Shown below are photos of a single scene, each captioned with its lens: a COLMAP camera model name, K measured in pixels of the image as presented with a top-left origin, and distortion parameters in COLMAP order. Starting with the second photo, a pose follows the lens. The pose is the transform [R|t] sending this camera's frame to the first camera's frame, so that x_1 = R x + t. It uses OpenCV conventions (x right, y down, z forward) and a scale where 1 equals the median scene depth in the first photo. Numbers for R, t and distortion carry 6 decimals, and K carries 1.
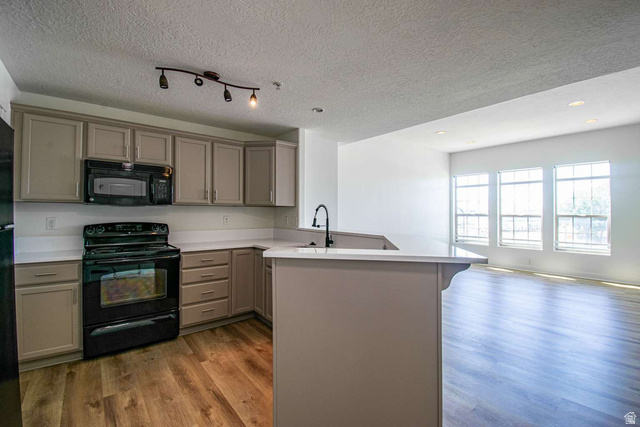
lens RADIAL K [[292.2, 0, 323.3], [0, 292.2, 210.3], [0, 0, 1]] dist [-0.001043, -0.000650]
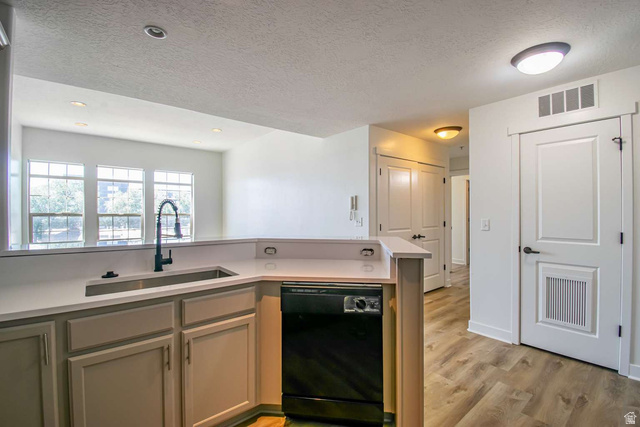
lens RADIAL K [[286.8, 0, 318.6], [0, 286.8, 212.1], [0, 0, 1]] dist [-0.004153, -0.001052]
pose [[0.001485, -0.000519, 0.999999, -0.320758], [-0.011042, 0.999939, 0.000535, 0.001311], [-0.999938, -0.011043, 0.001479, 0.389045]]
